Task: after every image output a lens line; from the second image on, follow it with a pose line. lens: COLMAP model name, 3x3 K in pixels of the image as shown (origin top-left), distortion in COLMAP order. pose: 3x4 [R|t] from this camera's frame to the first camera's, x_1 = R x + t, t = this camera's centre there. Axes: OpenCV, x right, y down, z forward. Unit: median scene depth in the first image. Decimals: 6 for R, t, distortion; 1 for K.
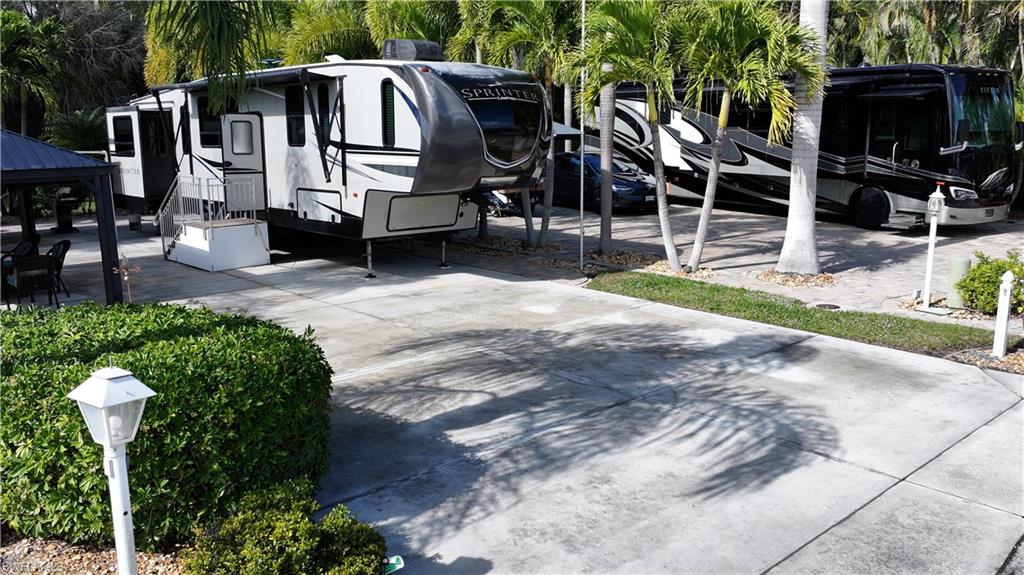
lens RADIAL K [[845.0, 0, 510.6], [0, 845.0, 295.3], [0, 0, 1]] dist [0.020592, -0.025144]
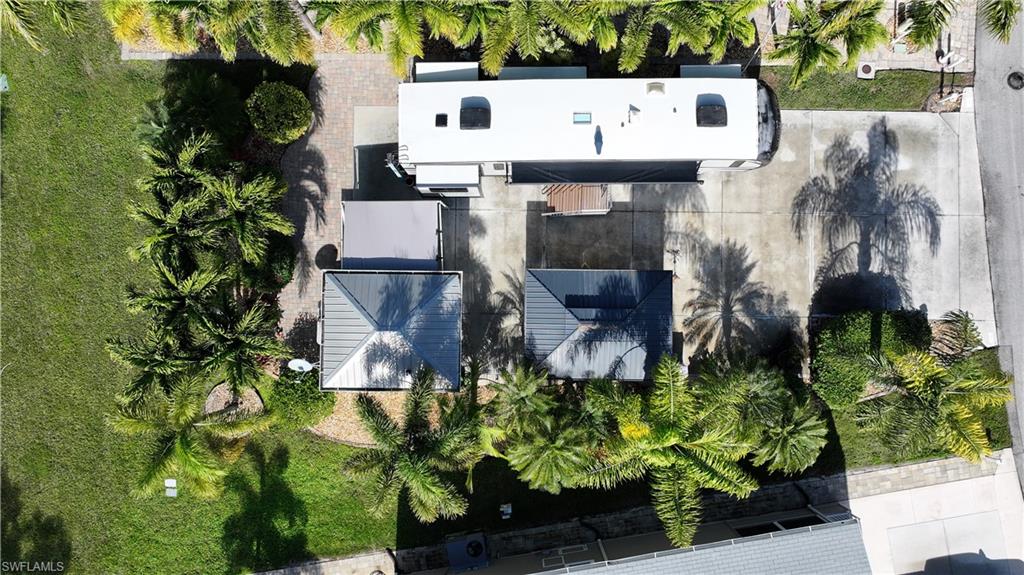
lens RADIAL K [[845.0, 0, 511.8], [0, 845.0, 289.5], [0, 0, 1]] dist [0.020592, -0.025144]
pose [[0.682016, -0.730149, 0.041683, -0.968828], [0.132849, 0.179736, 0.974703, -2.614437], [-0.719170, -0.659225, 0.219582, 0.847356]]
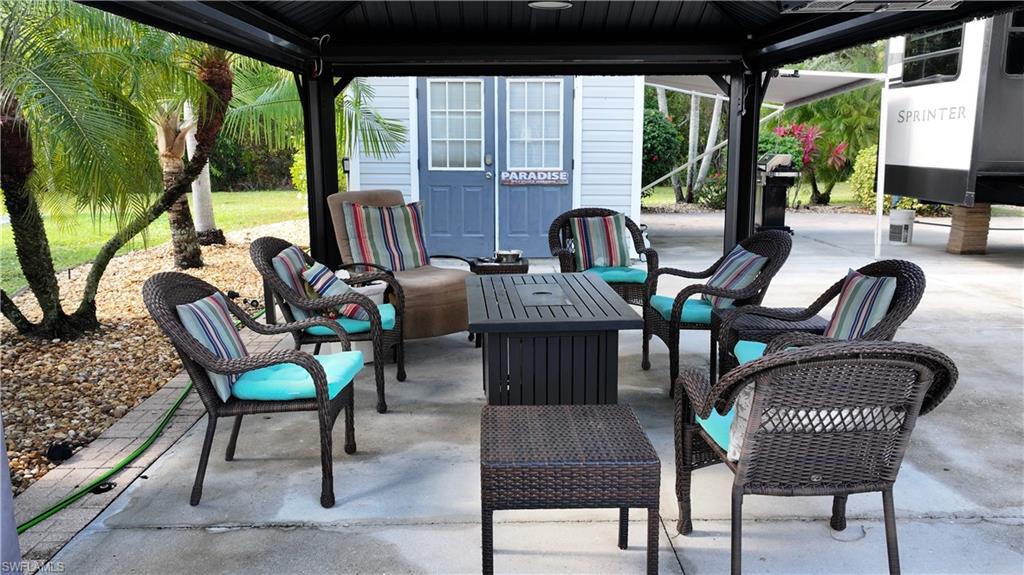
lens RADIAL K [[845.0, 0, 511.8], [0, 845.0, 296.1], [0, 0, 1]] dist [0.020592, -0.025144]
pose [[0.749924, 0.130503, -0.648524, -0.526331], [-0.138547, 0.989590, 0.038927, -0.056903], [0.646853, 0.060659, 0.760199, 0.855792]]
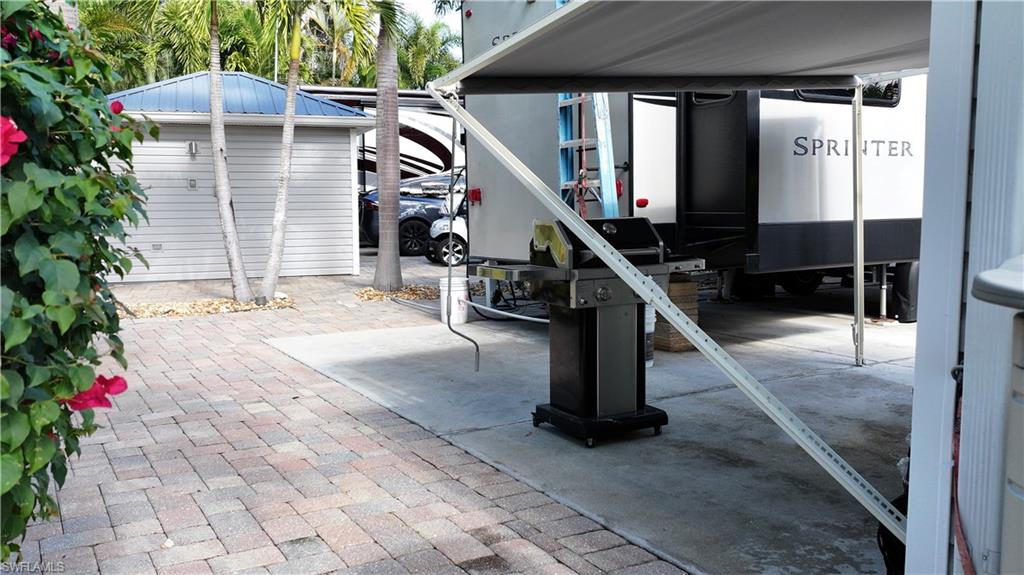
lens RADIAL K [[845.0, 0, 511.2], [0, 845.0, 286.8], [0, 0, 1]] dist [0.020592, -0.025144]
pose [[0.195714, -0.092635, 0.976276, -1.379690], [0.202999, 0.977793, 0.052084, -0.235188], [-0.959420, 0.187989, 0.210173, 1.829416]]
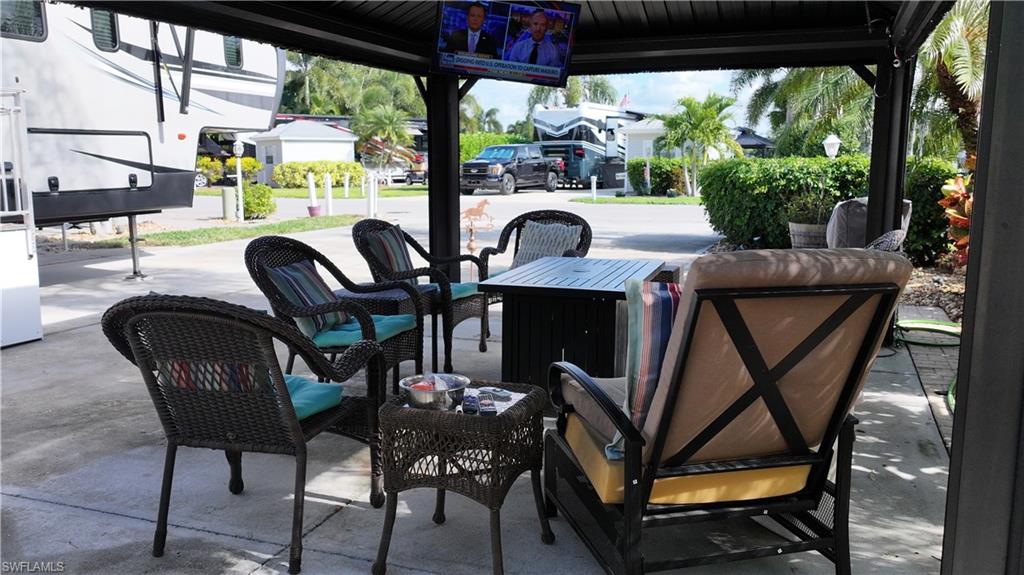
lens RADIAL K [[845.0, 0, 512.3], [0, 845.0, 286.6], [0, 0, 1]] dist [0.020592, -0.025144]
pose [[-0.462261, -0.126869, 0.877621, -1.081110], [0.179589, 0.955807, 0.232766, -0.140944], [-0.868367, 0.265210, -0.419049, 1.333379]]
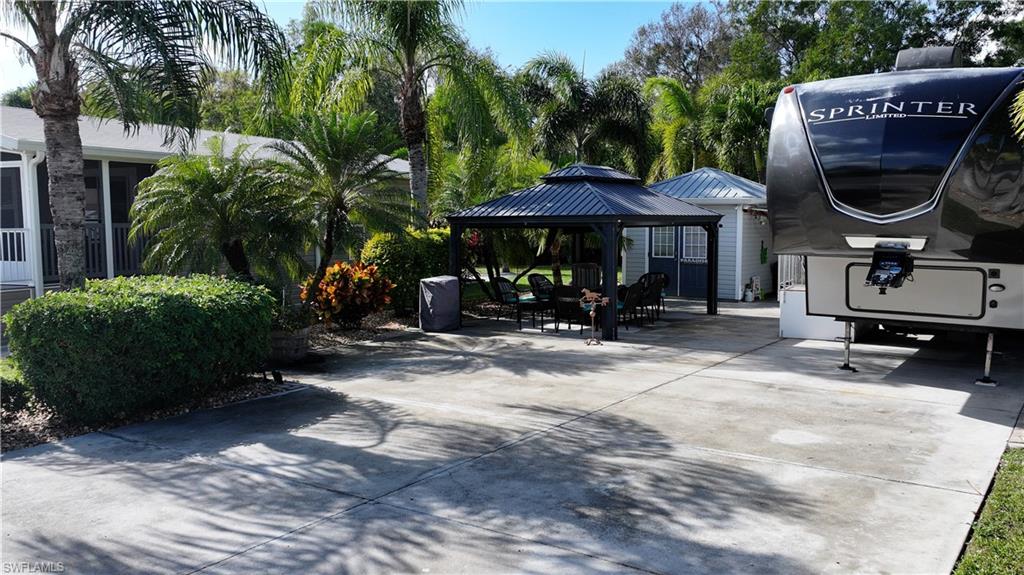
lens RADIAL K [[845.0, 0, 514.1], [0, 845.0, 281.8], [0, 0, 1]] dist [0.020592, -0.025144]
pose [[0.224451, 0.081008, -0.971112, 0.654726], [-0.196281, 0.979873, 0.036373, -0.087286], [0.954513, 0.182447, 0.235834, 0.676671]]
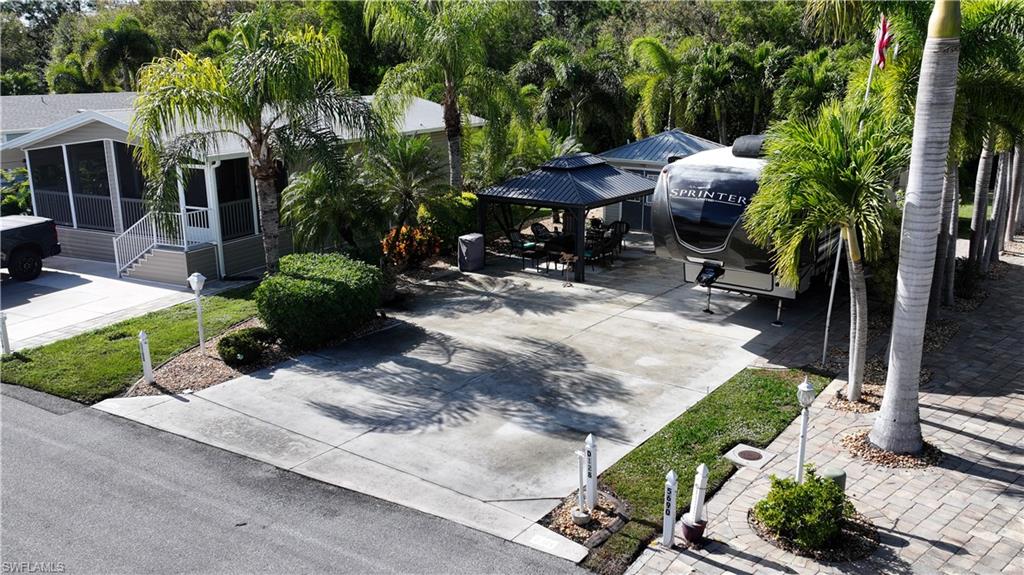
lens RADIAL K [[845.0, 0, 513.0], [0, 845.0, 292.3], [0, 0, 1]] dist [0.020592, -0.025144]
pose [[0.198725, 0.257983, -0.945491, 1.329071], [-0.199619, 0.955164, 0.218666, -0.363389], [0.959511, 0.145283, 0.241313, 0.499044]]
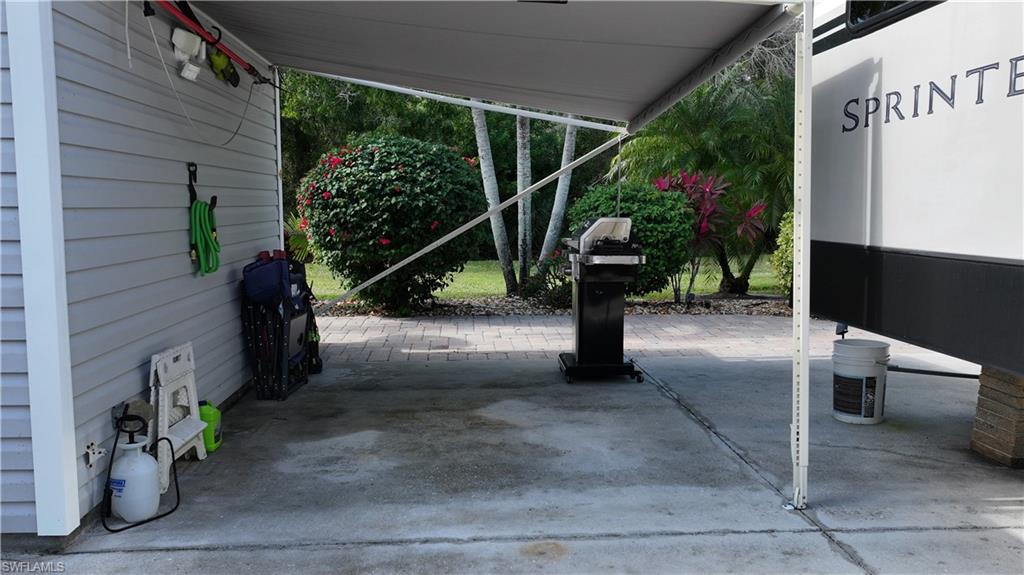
lens RADIAL K [[845.0, 0, 513.2], [0, 845.0, 294.2], [0, 0, 1]] dist [0.020592, -0.025144]
pose [[0.782295, 0.074402, -0.618449, -0.706925], [-0.131617, 0.990168, -0.047365, -0.158681], [0.608845, 0.118452, 0.784396, 1.429148]]
